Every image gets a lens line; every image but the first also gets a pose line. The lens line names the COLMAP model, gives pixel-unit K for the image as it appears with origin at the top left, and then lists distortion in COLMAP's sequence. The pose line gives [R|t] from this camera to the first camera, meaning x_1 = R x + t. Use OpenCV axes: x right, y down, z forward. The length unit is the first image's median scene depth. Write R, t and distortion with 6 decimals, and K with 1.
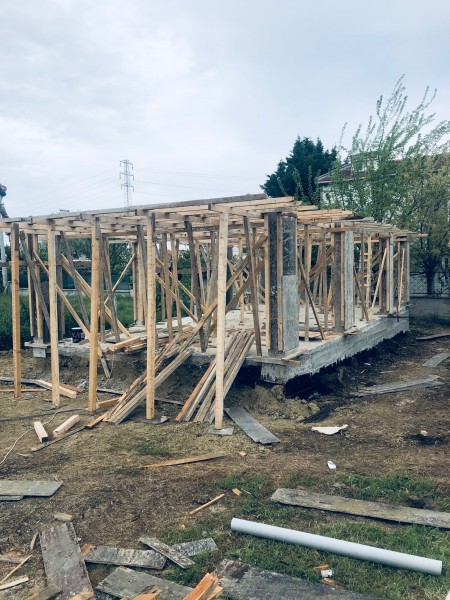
lens RADIAL K [[477.7, 0, 225.0], [0, 477.7, 300.0], [0, 0, 1]] dist [0.052602, -0.004263]
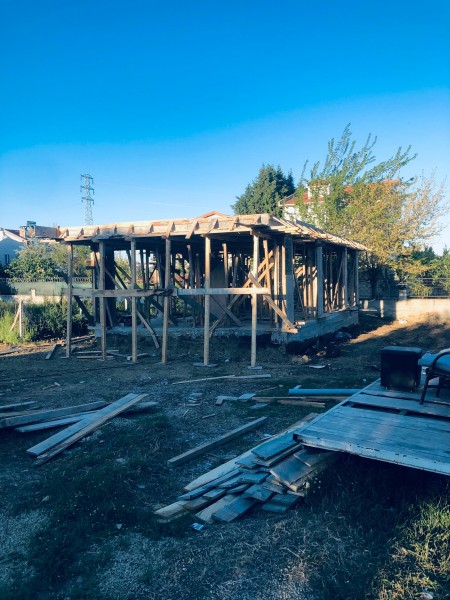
lens RADIAL K [[479.0, 0, 225.0], [0, 479.0, 300.0], [0, 0, 1]] dist [0.008312, -0.001951]
pose [[0.994565, -0.001239, 0.104108, -0.080673], [0.004029, 0.999638, -0.026590, 0.023851], [-0.104037, 0.026865, 0.994211, -0.180937]]
